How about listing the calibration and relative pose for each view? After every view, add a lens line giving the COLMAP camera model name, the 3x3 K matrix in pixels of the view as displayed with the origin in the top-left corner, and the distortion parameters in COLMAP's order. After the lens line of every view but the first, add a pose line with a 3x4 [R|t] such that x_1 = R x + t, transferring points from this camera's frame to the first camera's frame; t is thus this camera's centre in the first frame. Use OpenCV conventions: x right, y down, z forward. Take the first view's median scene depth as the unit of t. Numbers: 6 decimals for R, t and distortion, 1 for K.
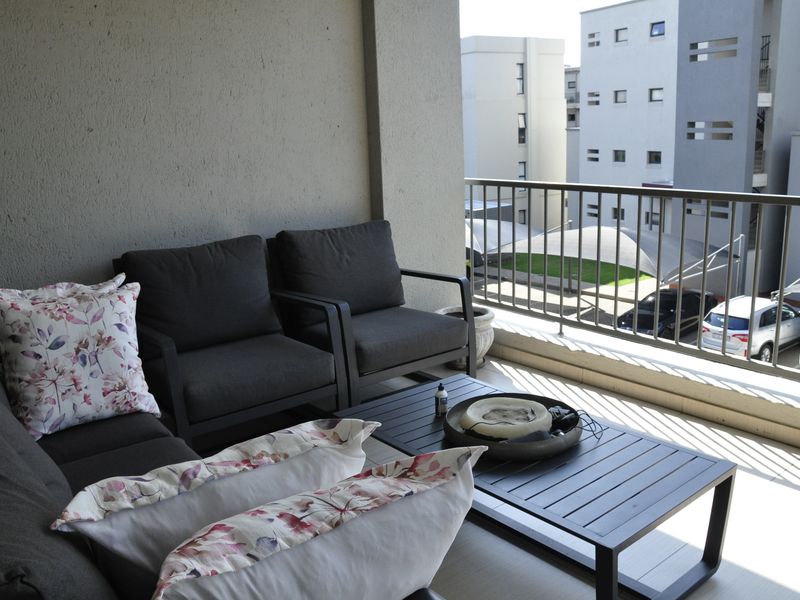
lens RADIAL K [[701.5, 0, 400.0], [0, 701.5, 300.0], [0, 0, 1]] dist [-0.160959, 0.127039]
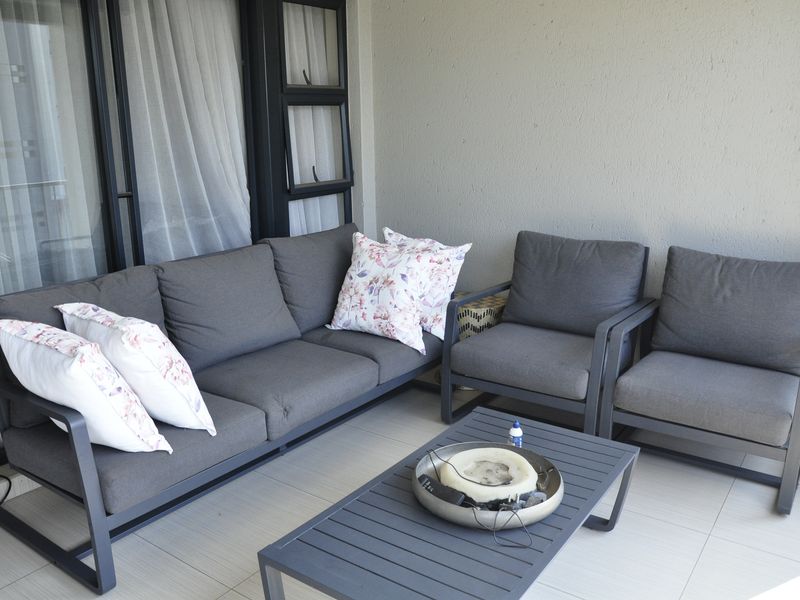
lens RADIAL K [[701.5, 0, 400.0], [0, 701.5, 300.0], [0, 0, 1]] dist [-0.160959, 0.127039]
pose [[0.289047, 0.275510, -0.916813, 0.901729], [-0.228844, 0.949812, 0.213278, -0.218143], [0.929560, 0.148160, 0.337589, 0.546845]]
